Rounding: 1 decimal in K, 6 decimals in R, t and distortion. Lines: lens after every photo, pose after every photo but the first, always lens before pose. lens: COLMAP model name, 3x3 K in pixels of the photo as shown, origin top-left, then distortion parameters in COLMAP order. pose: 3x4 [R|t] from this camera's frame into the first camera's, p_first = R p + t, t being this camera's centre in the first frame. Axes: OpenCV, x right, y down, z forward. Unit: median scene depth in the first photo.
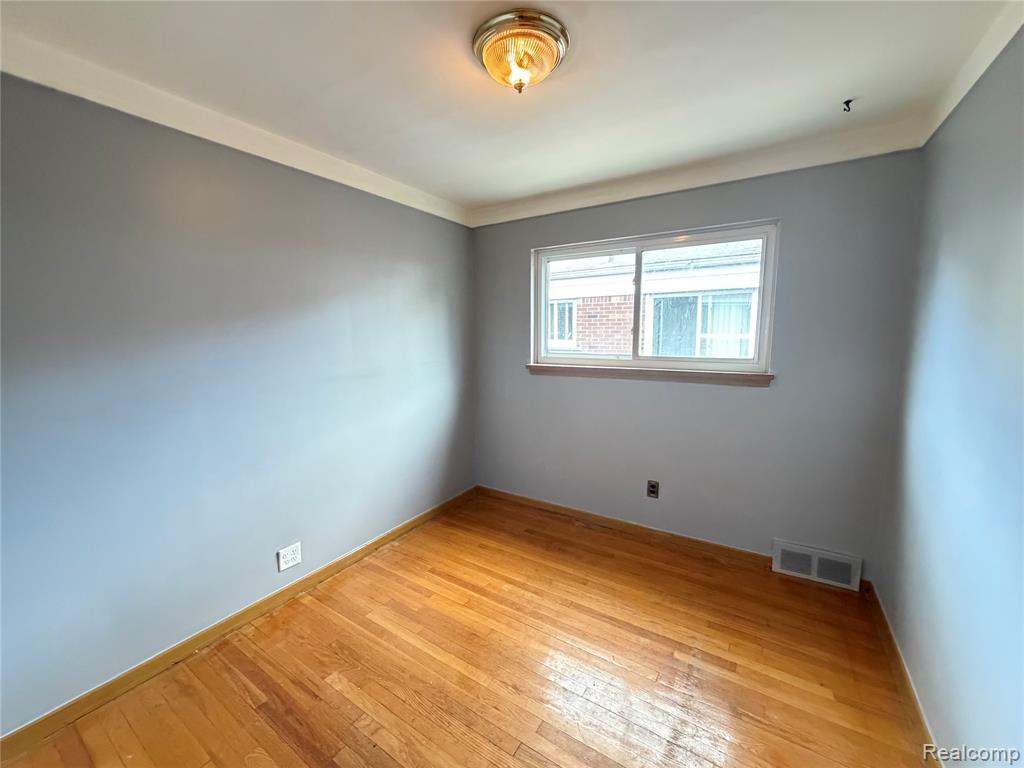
lens RADIAL K [[397.1, 0, 512.0], [0, 397.1, 384.0], [0, 0, 1]] dist [0.000077, 0.000049]
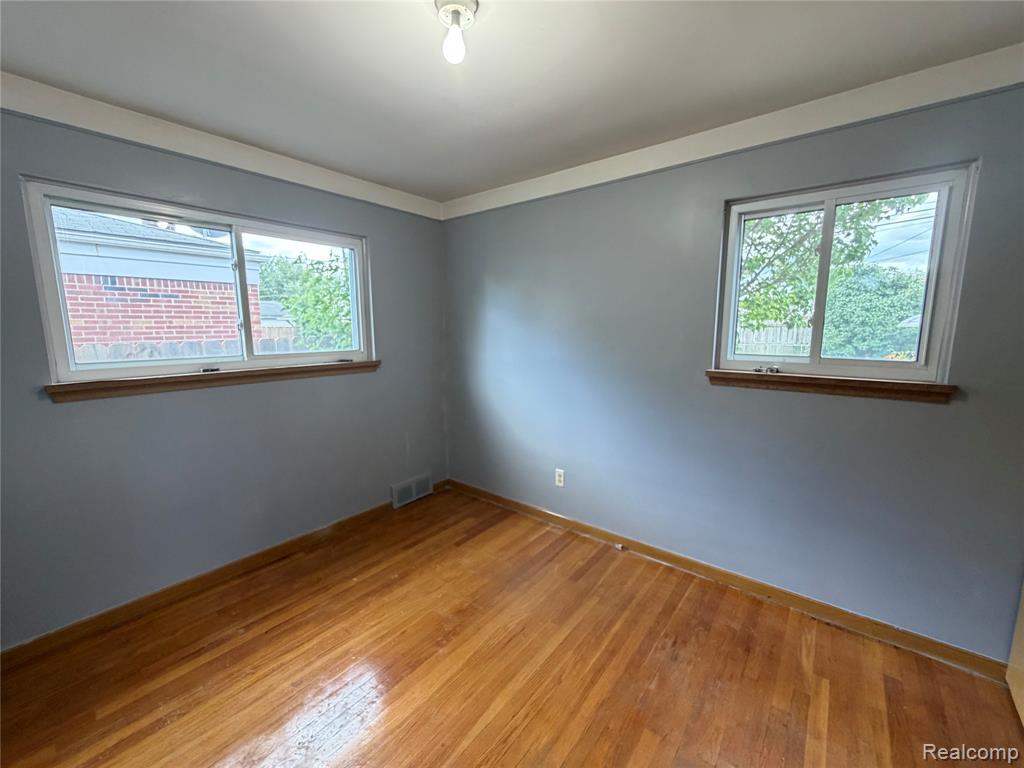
lens RADIAL K [[414.3, 0, 512.0], [0, 414.3, 384.0], [0, 0, 1]] dist [0.001137, 0.000059]
pose [[0.112517, -0.131842, 0.984864, -0.549624], [0.129714, 0.984626, 0.116991, -0.045801], [-0.985147, 0.114587, 0.127889, 0.365689]]
